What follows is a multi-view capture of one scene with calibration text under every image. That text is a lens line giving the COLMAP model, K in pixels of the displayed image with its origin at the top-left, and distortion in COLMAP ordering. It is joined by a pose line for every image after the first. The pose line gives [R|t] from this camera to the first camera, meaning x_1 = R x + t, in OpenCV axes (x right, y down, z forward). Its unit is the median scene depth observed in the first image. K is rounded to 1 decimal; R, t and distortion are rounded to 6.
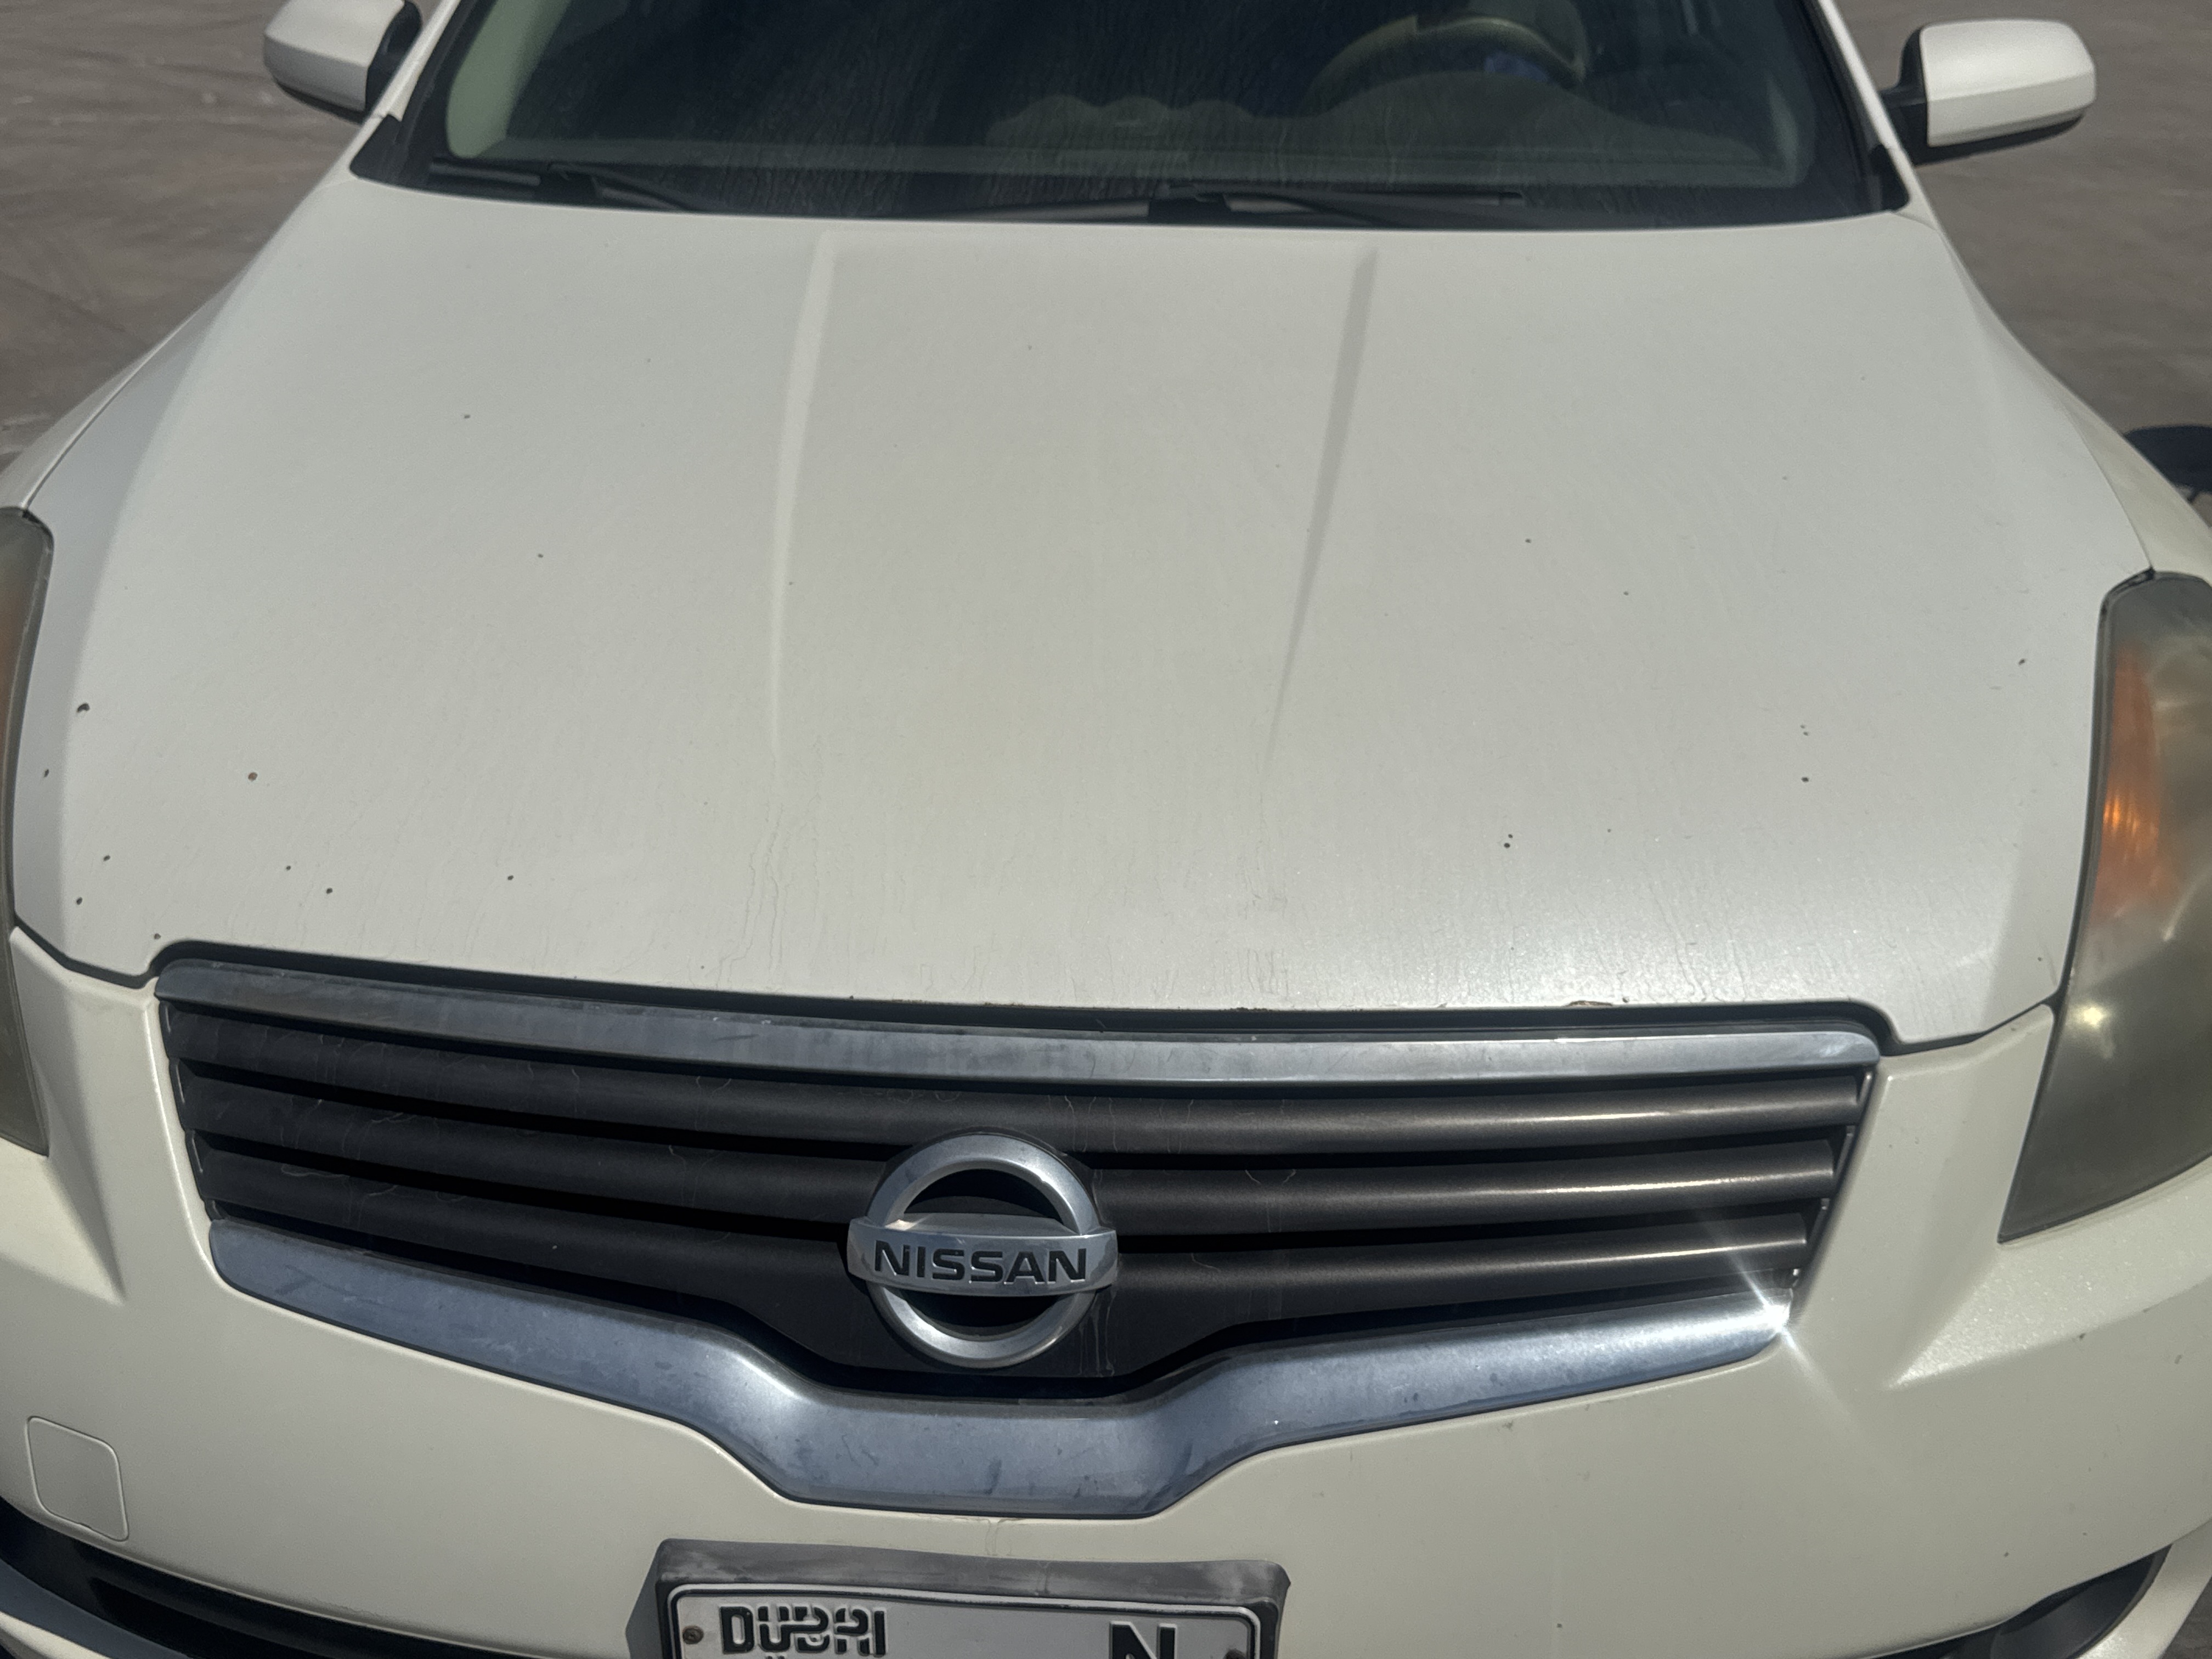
lens RADIAL K [[2392.6, 0, 1106.0], [0, 2392.6, 829.5], [0, 0, 1]] dist [0.204946, -0.646263]
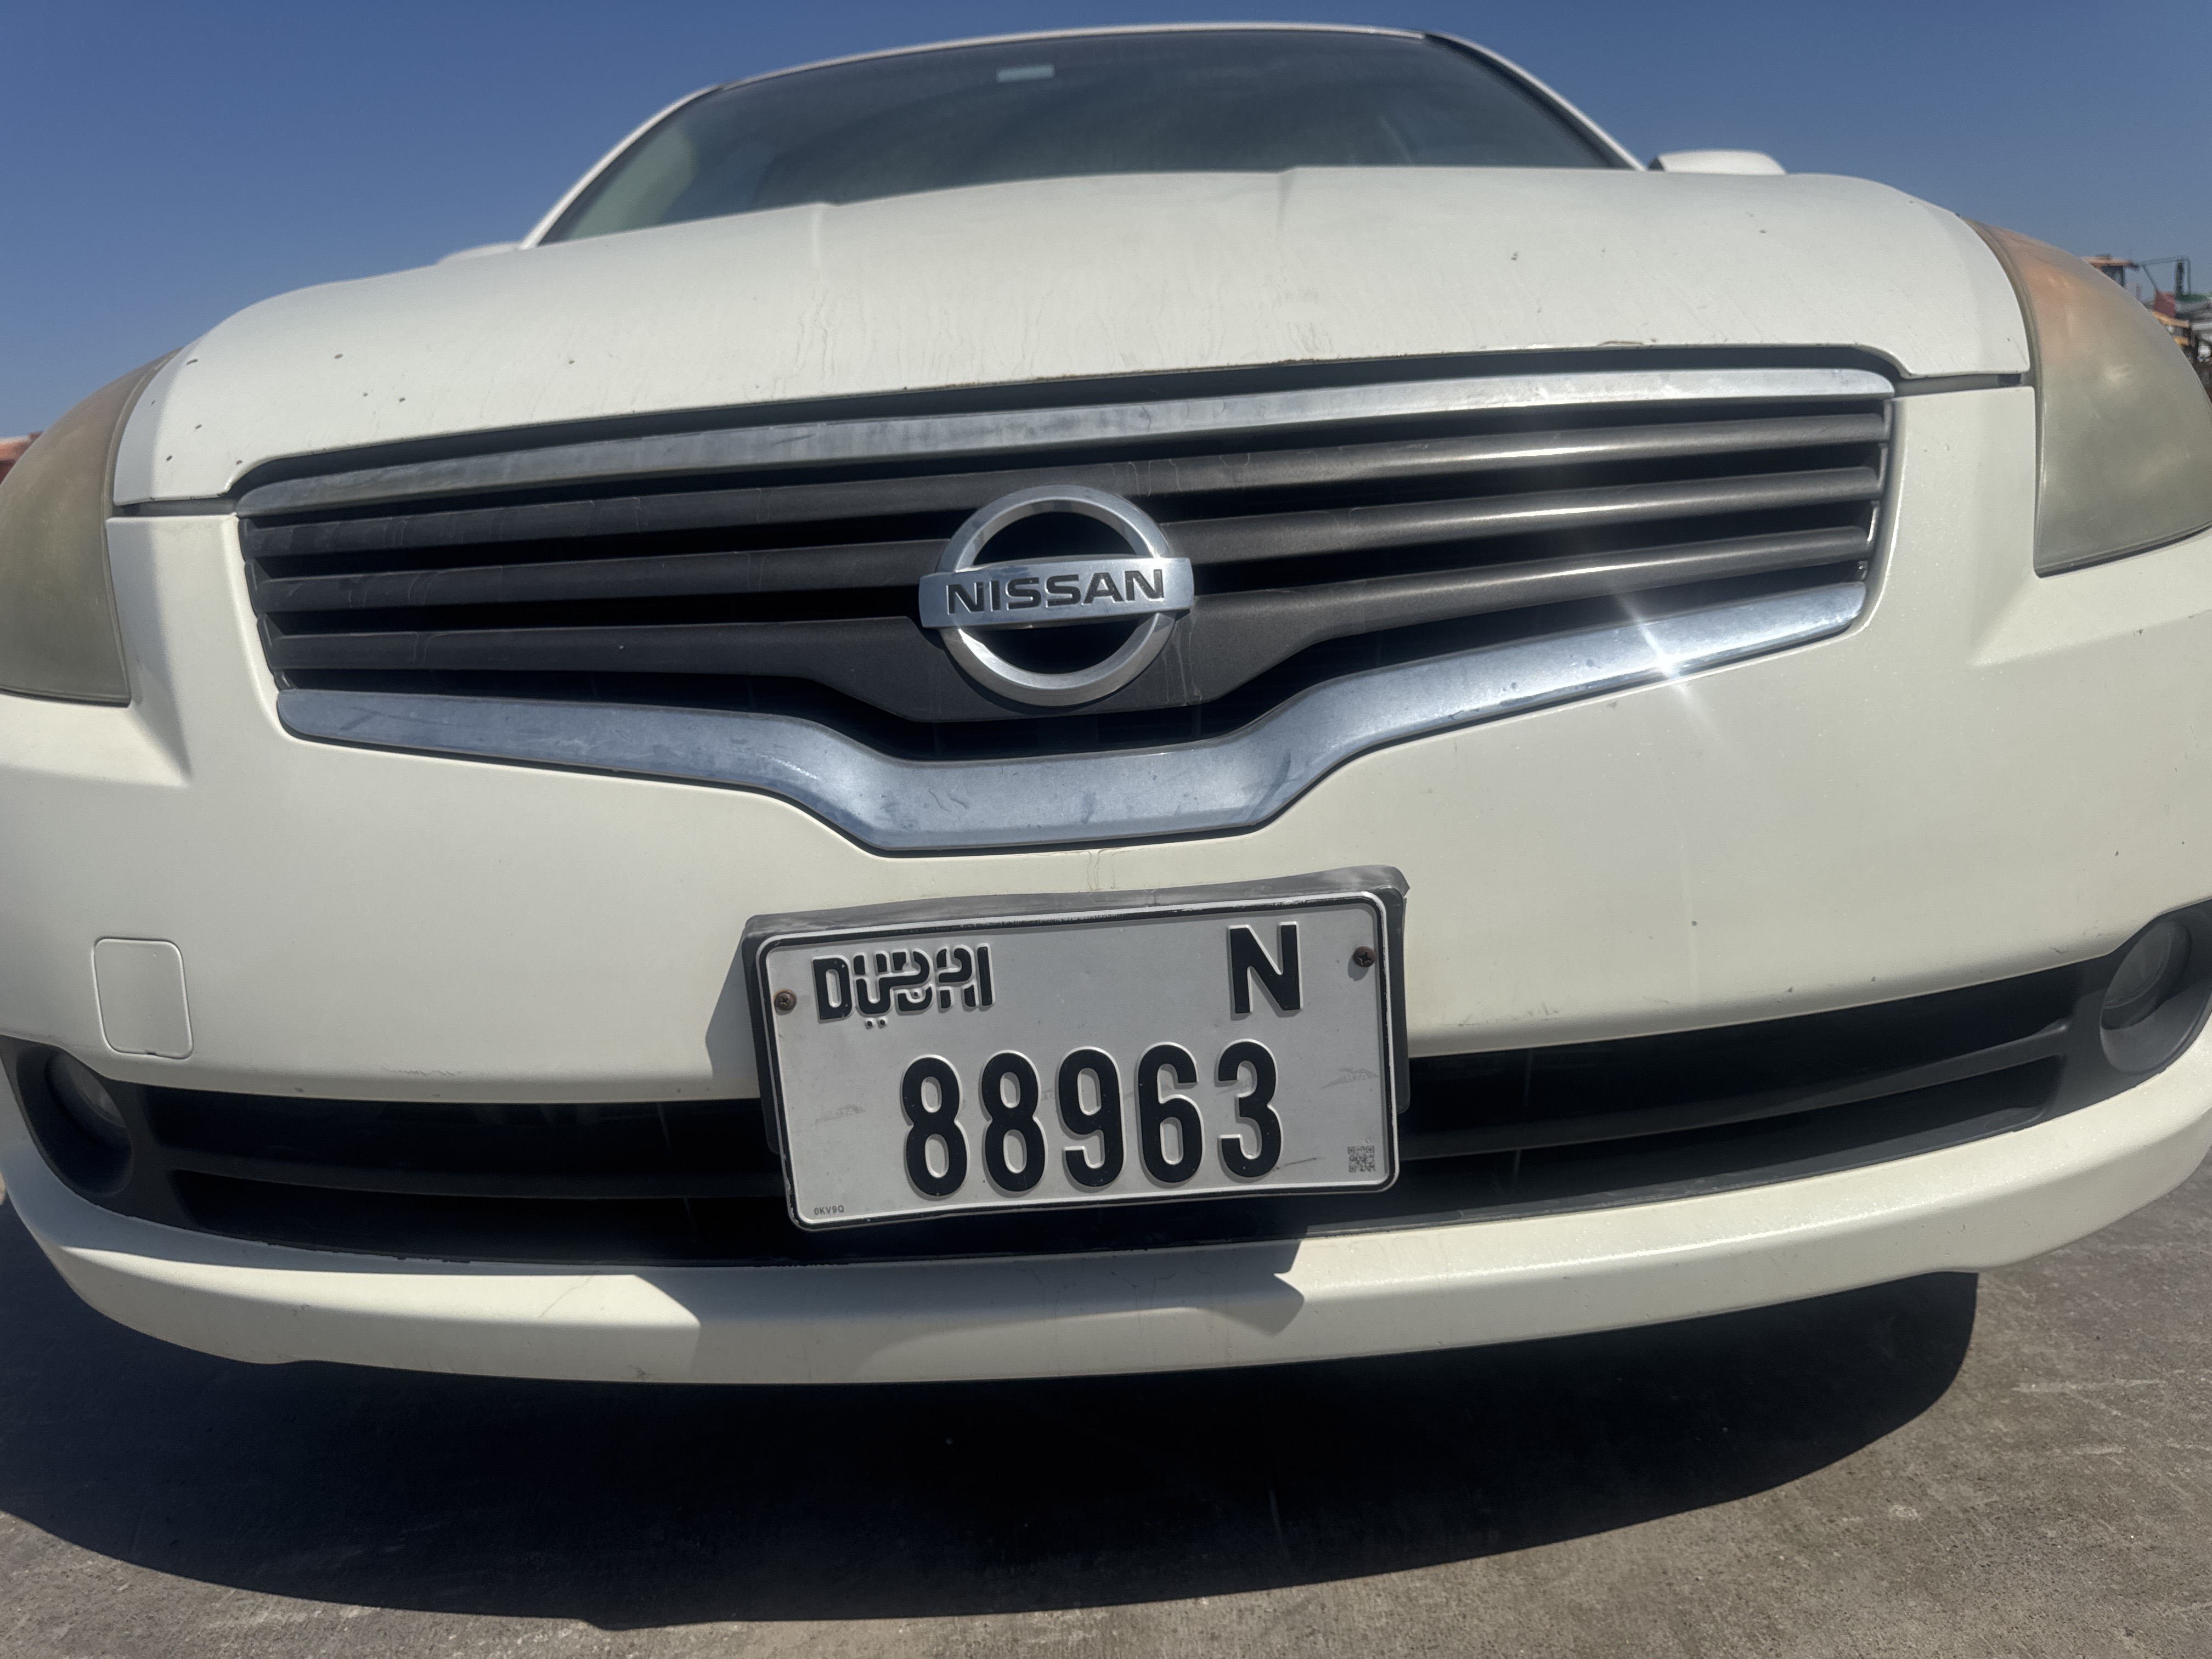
lens RADIAL K [[1594.5, 0, 1104.9], [0, 1594.5, 840.0], [0, 0, 1]] dist [0.074245, -0.085467]
pose [[0.995619, -0.087634, 0.032597, -0.061576], [0.092611, 0.972252, -0.214824, 0.413330], [-0.012867, 0.216902, 0.976109, 0.379856]]
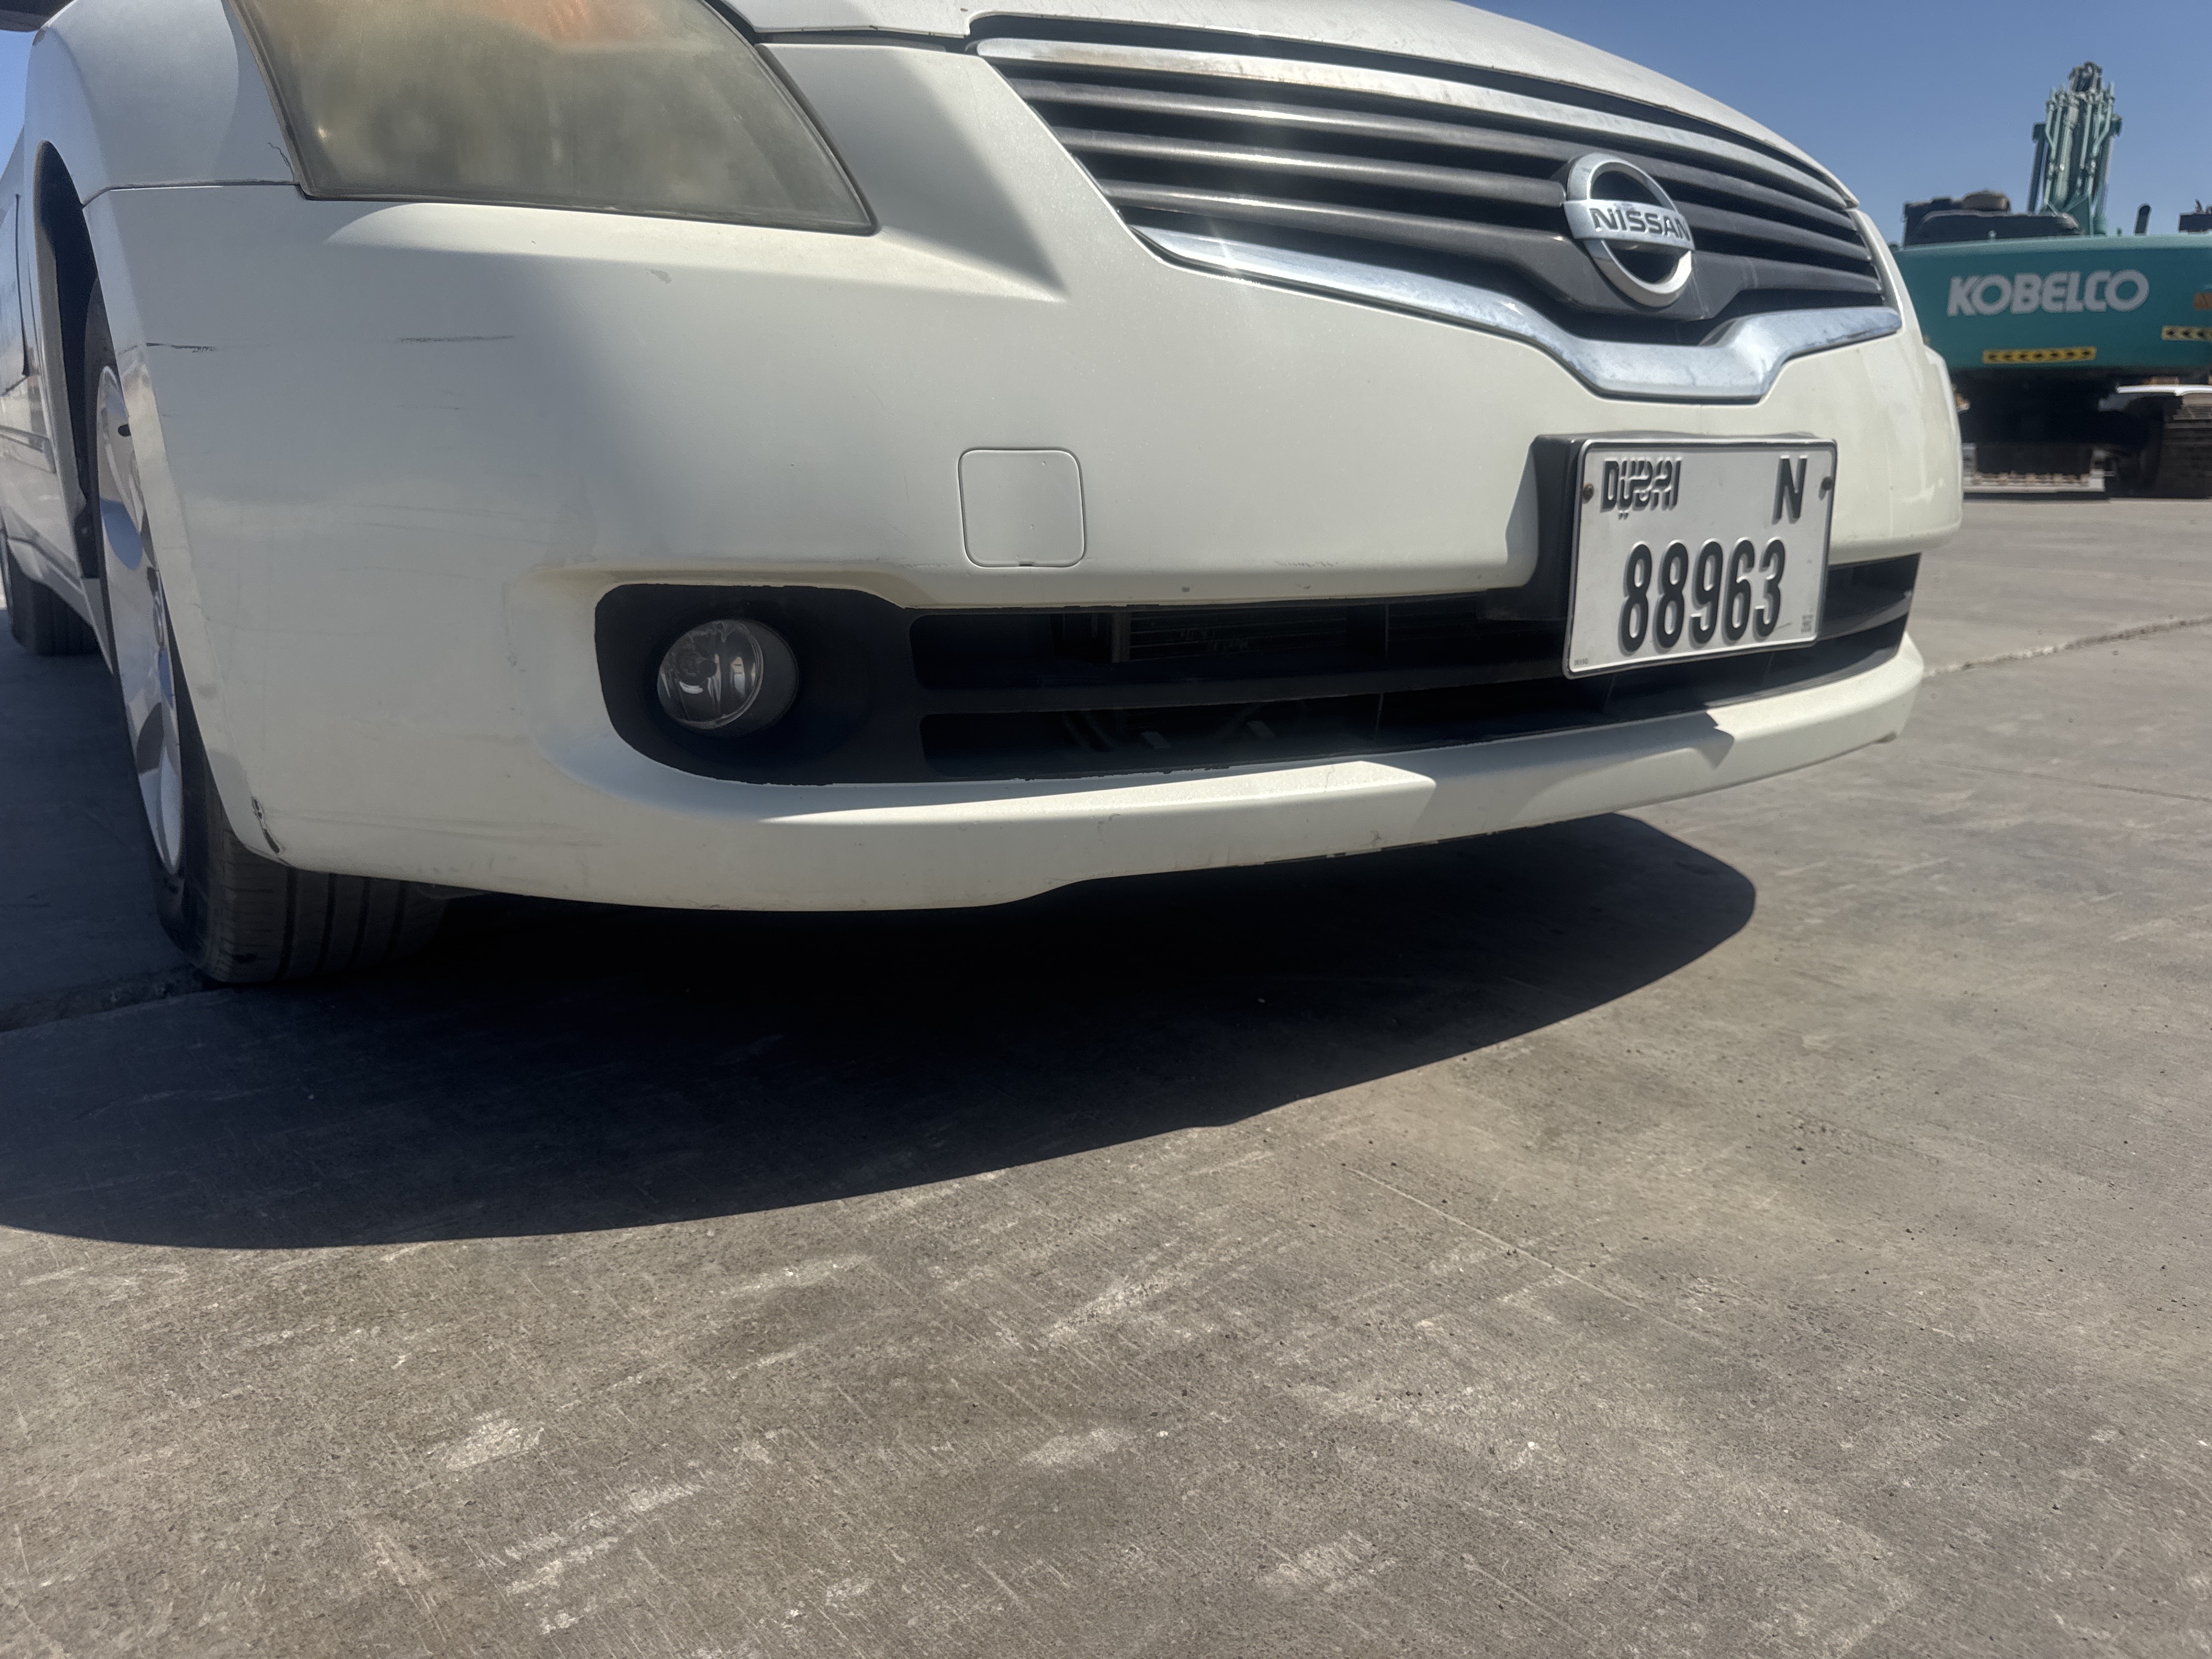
lens RADIAL K [[1598.9, 0, 1106.0], [0, 1598.9, 829.5], [0, 0, 1]] dist [0.100611, -0.165974]
pose [[0.767244, -0.147793, 0.624094, -0.902601], [0.272845, 0.955855, -0.109070, 0.518335], [-0.580424, 0.253965, 0.773699, 0.541365]]
